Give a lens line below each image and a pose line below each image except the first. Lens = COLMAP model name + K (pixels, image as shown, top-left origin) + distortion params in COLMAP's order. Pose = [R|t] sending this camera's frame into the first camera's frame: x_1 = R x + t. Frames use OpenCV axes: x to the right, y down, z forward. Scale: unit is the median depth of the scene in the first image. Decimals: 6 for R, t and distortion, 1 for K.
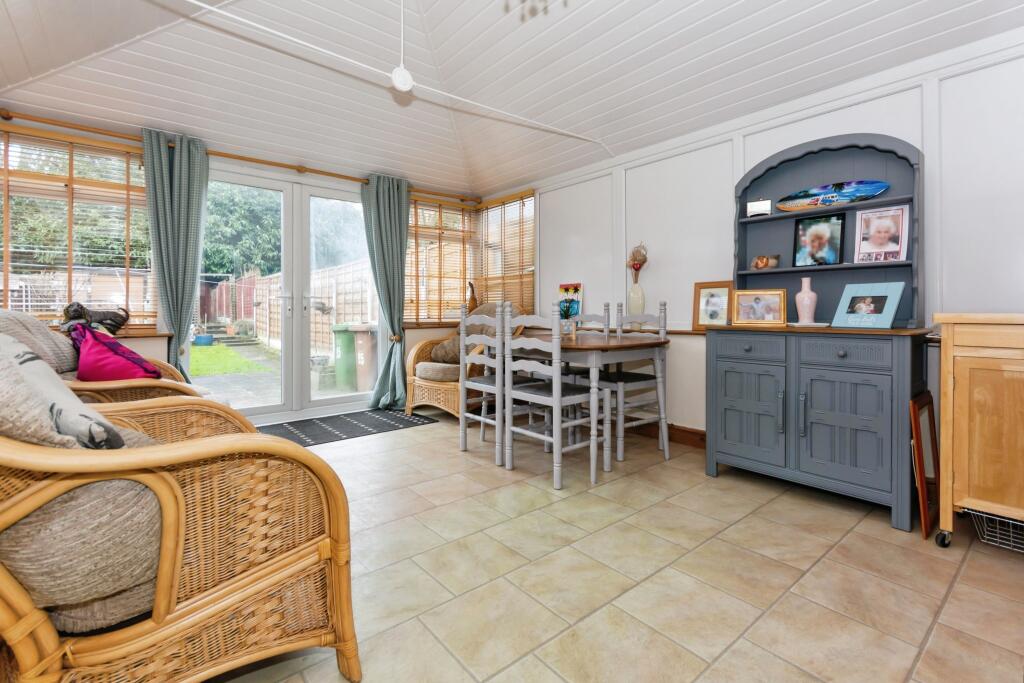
lens RADIAL K [[466.4, 0, 522.6], [0, 466.4, 312.9], [0, 0, 1]] dist [-0.000655, -0.000253]
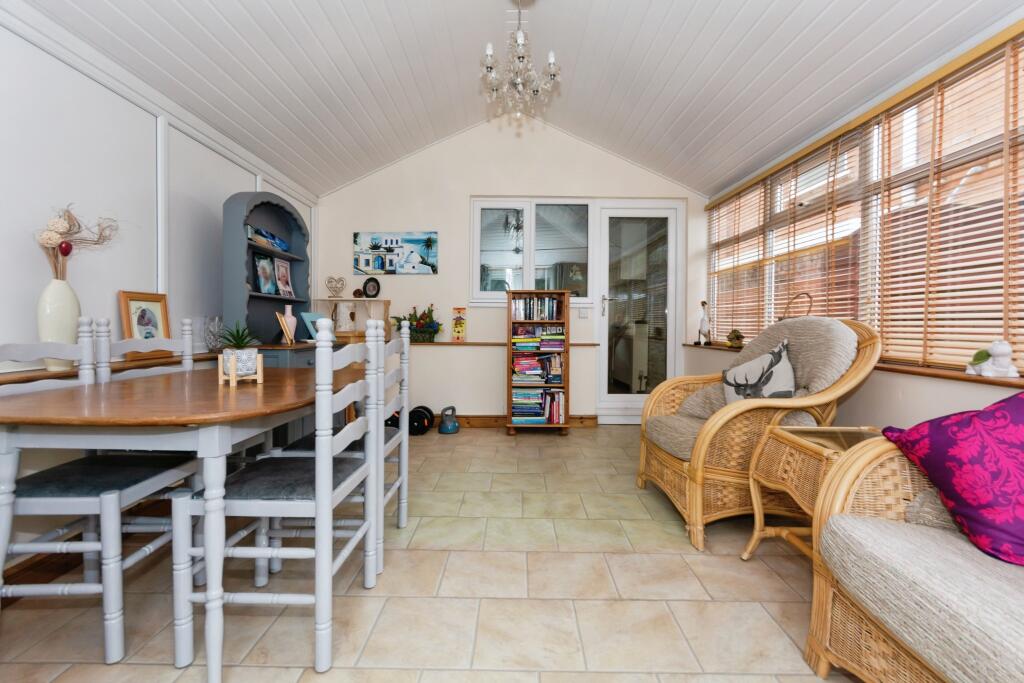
lens RADIAL K [[466.4, 0, 509.9], [0, 466.4, 336.1], [0, 0, 1]] dist [-0.000655, -0.000253]
pose [[-0.755718, -0.006320, 0.654866, -0.691876], [0.009118, 0.999755, 0.020171, -0.009980], [-0.654833, 0.021215, -0.755476, 1.583132]]
